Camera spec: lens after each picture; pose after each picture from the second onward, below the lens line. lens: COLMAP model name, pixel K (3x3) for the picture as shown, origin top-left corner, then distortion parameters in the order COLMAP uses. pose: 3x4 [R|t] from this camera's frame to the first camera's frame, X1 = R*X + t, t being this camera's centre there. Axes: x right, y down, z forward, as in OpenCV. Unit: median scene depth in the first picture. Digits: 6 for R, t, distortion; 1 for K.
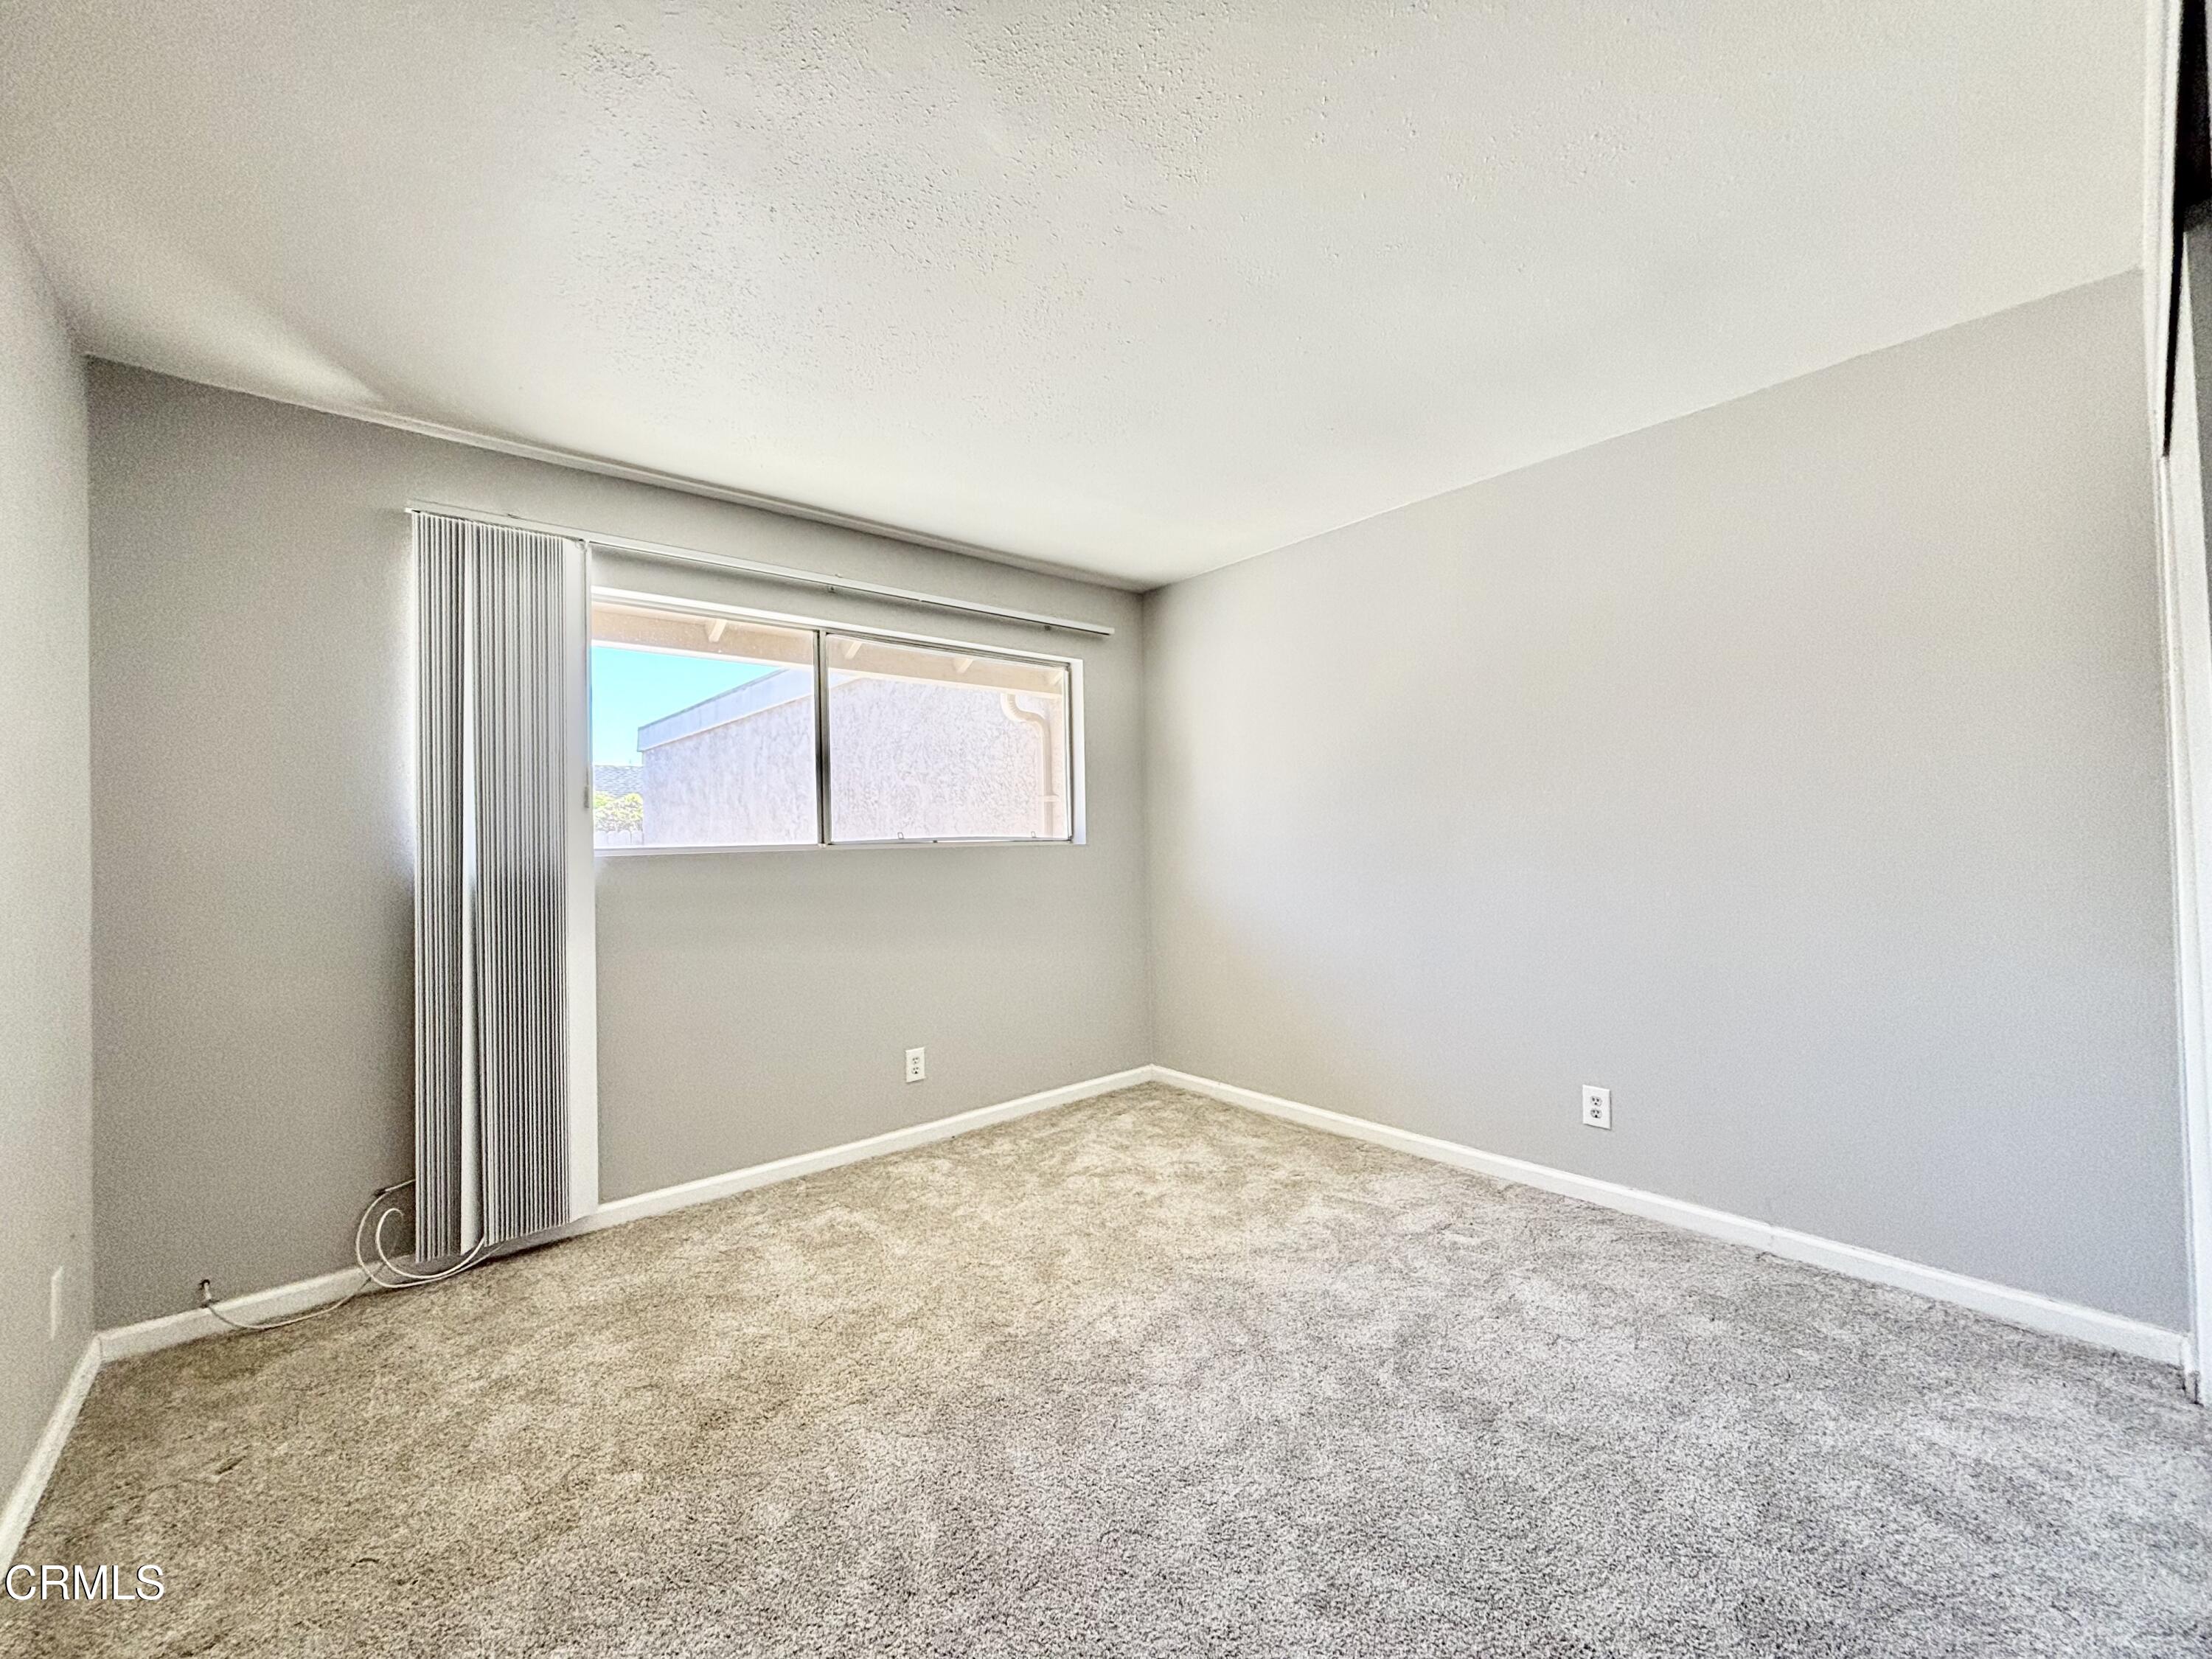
lens RADIAL K [[889.5, 0, 1106.7], [0, 889.5, 834.8], [0, 0, 1]] dist [0.017626, -0.006390]
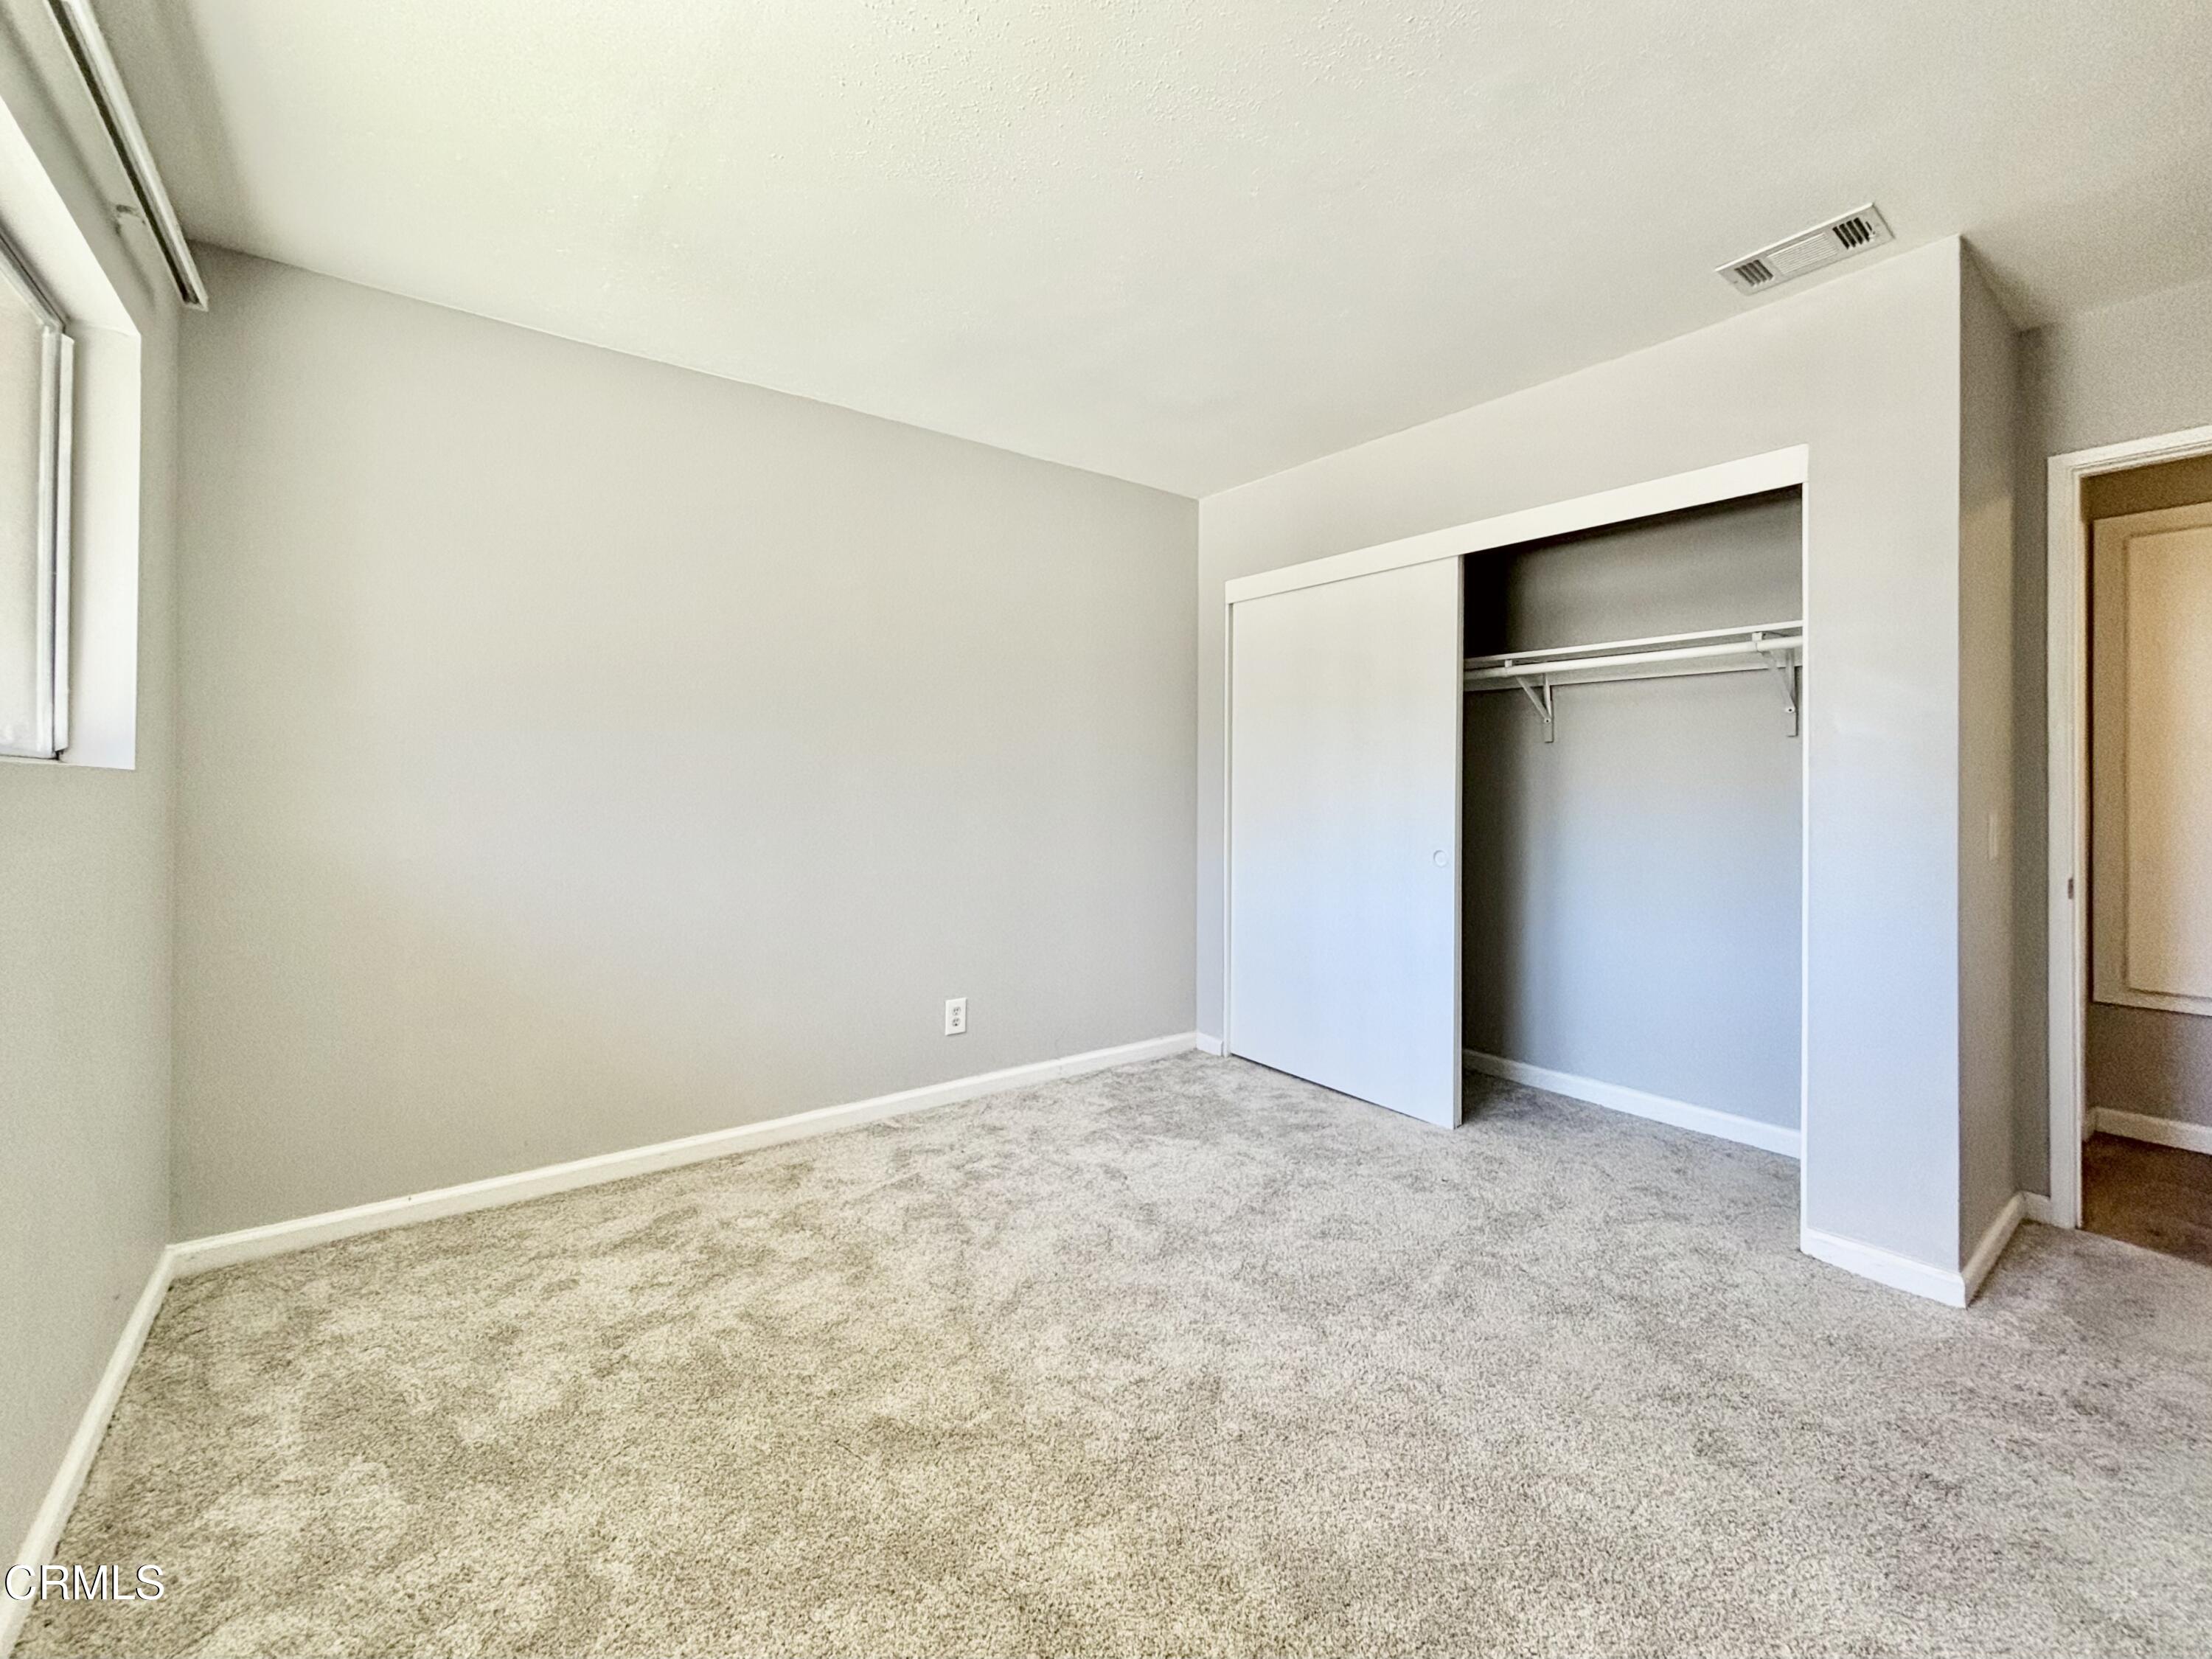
lens RADIAL K [[934.2, 0, 1104.5], [0, 934.2, 780.0], [0, 0, 1]] dist [-0.000073, 0.000009]
pose [[0.065365, 0.026481, 0.997510, -0.614653], [-0.014500, 0.999567, -0.025586, 0.029462], [-0.997756, -0.012792, 0.065721, 0.709397]]
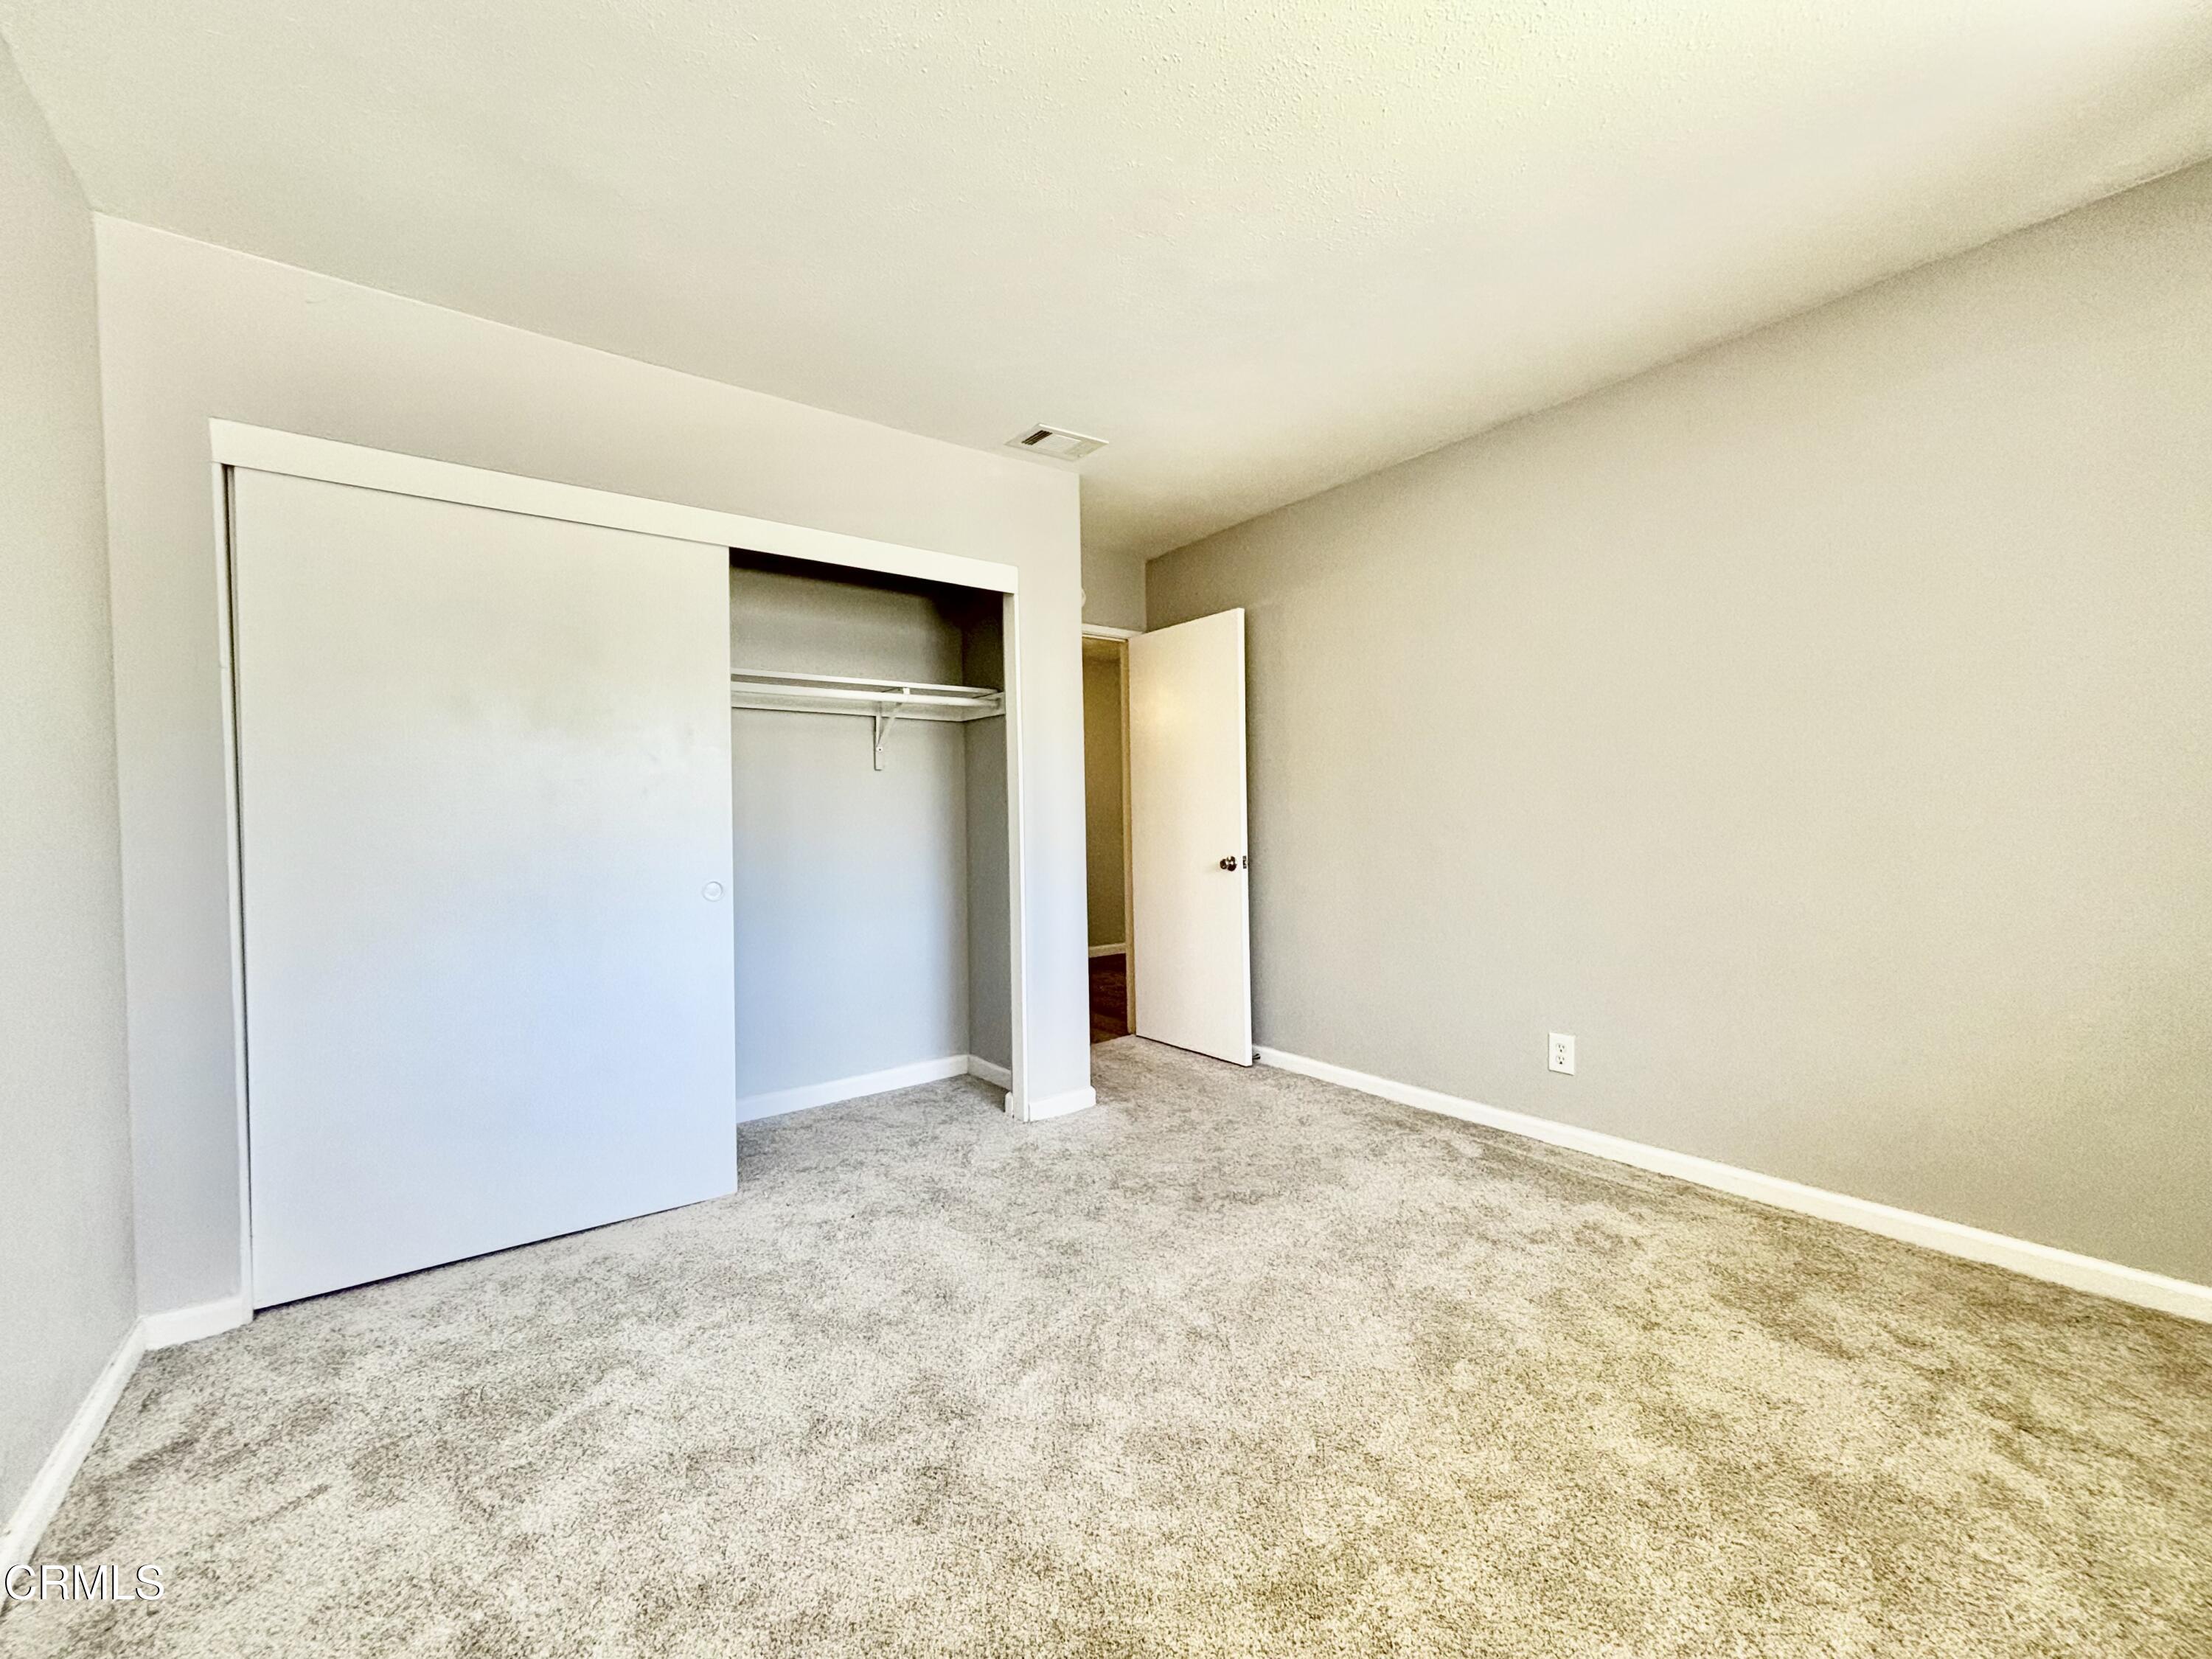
lens RADIAL K [[889.5, 0, 1106.7], [0, 889.5, 834.8], [0, 0, 1]] dist [0.017626, -0.006390]
pose [[-0.996927, 0.036389, 0.069370, 0.036917], [0.037166, 0.999260, 0.009942, 0.036117], [-0.068957, 0.012490, -0.997541, 1.261213]]
